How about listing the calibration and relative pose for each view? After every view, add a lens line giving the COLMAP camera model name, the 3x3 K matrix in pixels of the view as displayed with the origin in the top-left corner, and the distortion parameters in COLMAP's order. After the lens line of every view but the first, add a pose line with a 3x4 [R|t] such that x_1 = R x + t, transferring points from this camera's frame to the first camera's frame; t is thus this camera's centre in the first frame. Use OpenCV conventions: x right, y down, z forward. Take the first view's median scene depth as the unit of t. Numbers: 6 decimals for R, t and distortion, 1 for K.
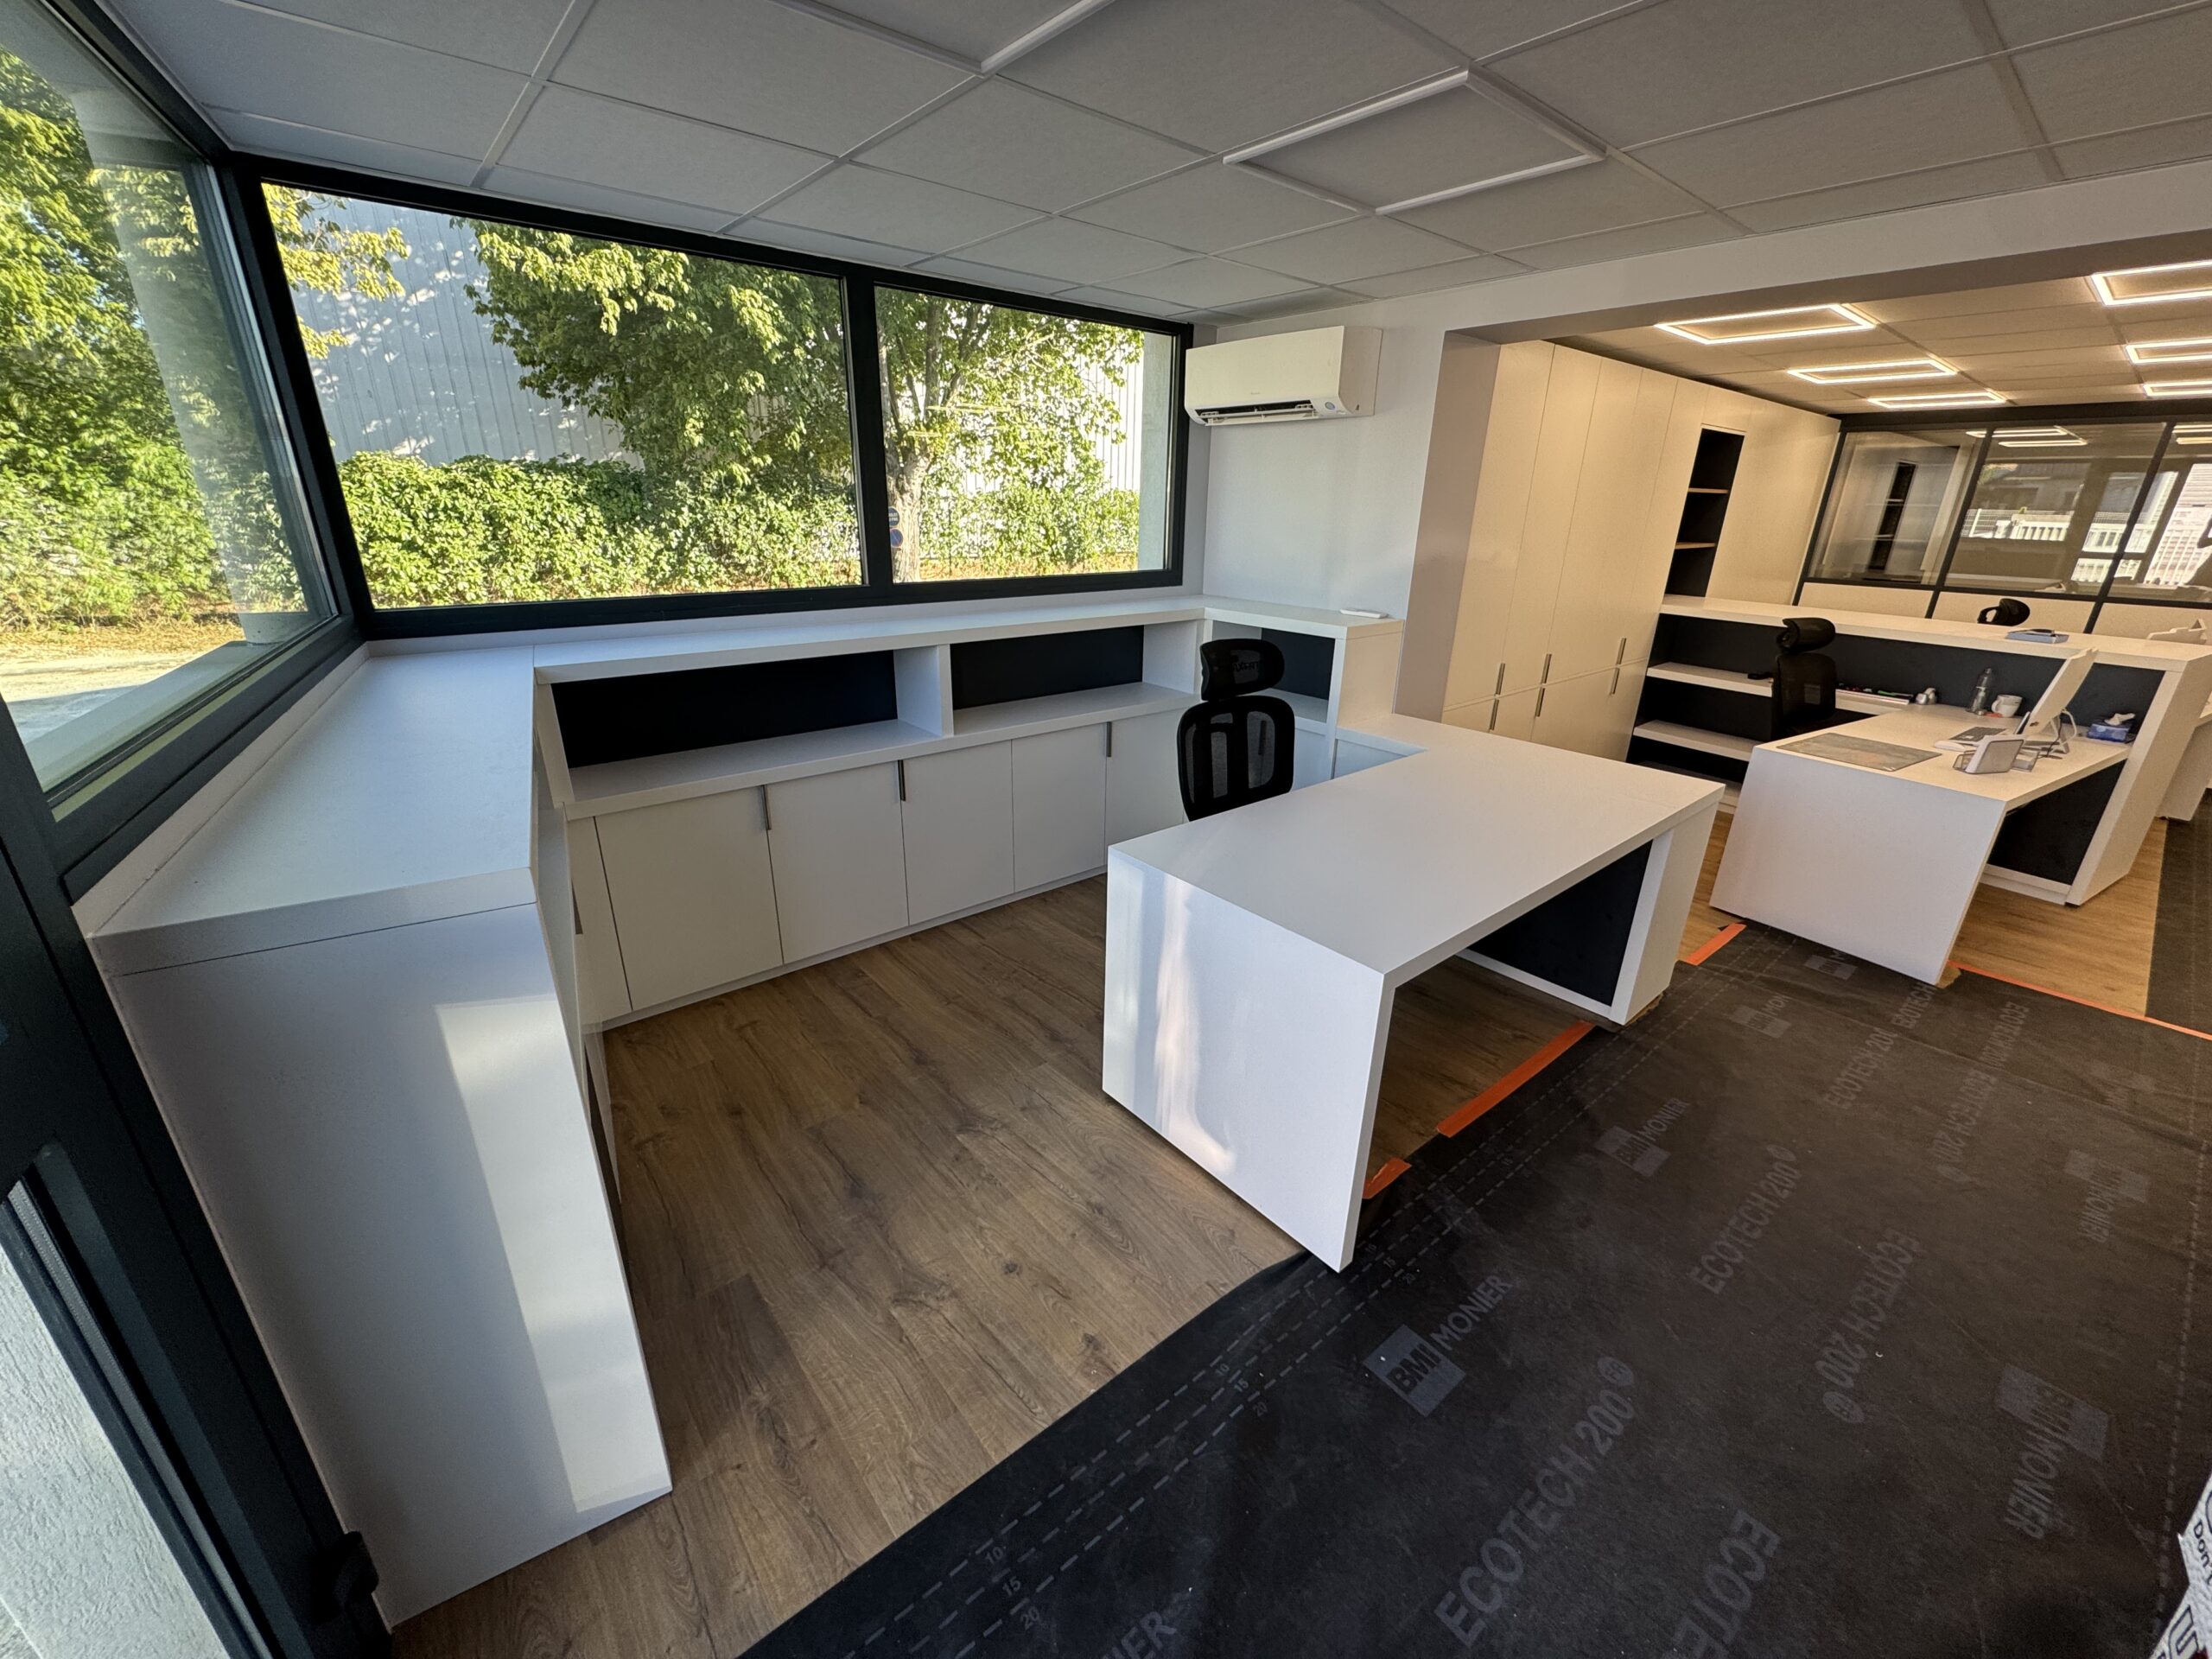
lens RADIAL K [[883.8, 0, 1103.0], [0, 883.8, 822.7], [0, 0, 1]] dist [-0.003472, 0.000186]
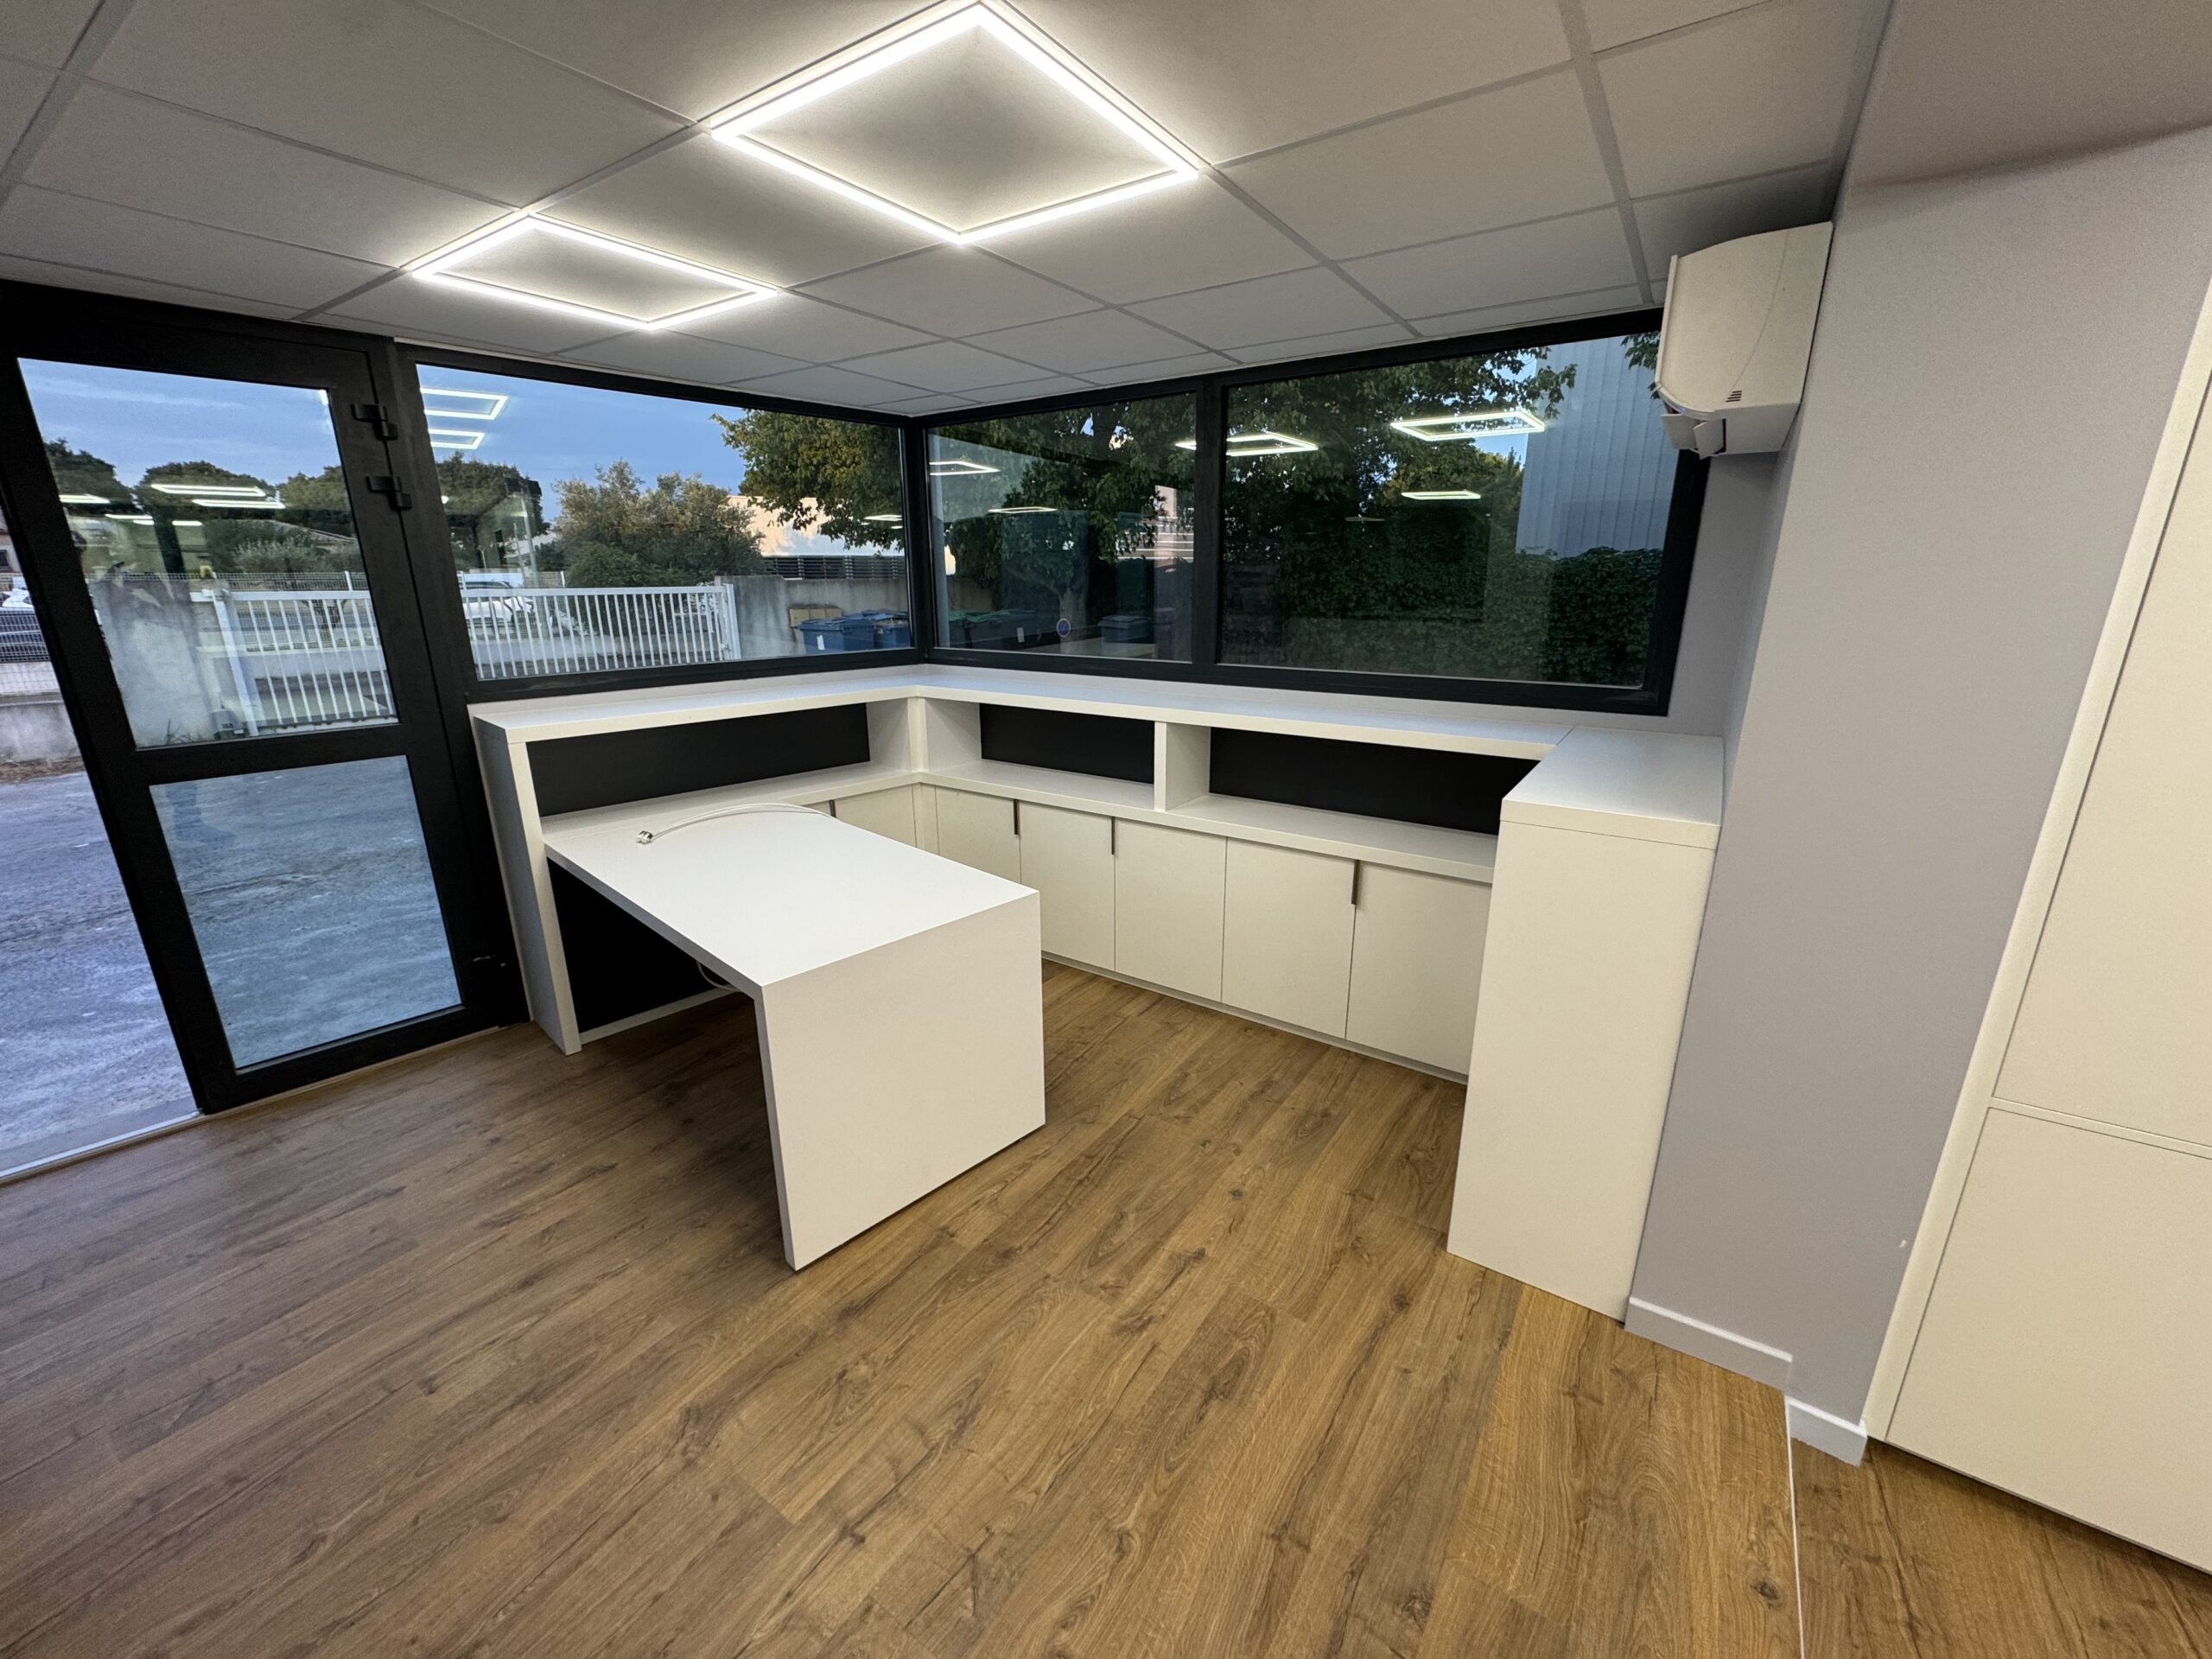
lens RADIAL K [[883.8, 0, 1105.0], [0, 883.8, 824.3], [0, 0, 1]] dist [-0.003472, 0.000186]
pose [[0.267992, 0.238298, -0.933485, 0.759819], [-0.327230, 0.933840, 0.144444, -0.207885], [0.906146, 0.266754, 0.328240, 0.611730]]
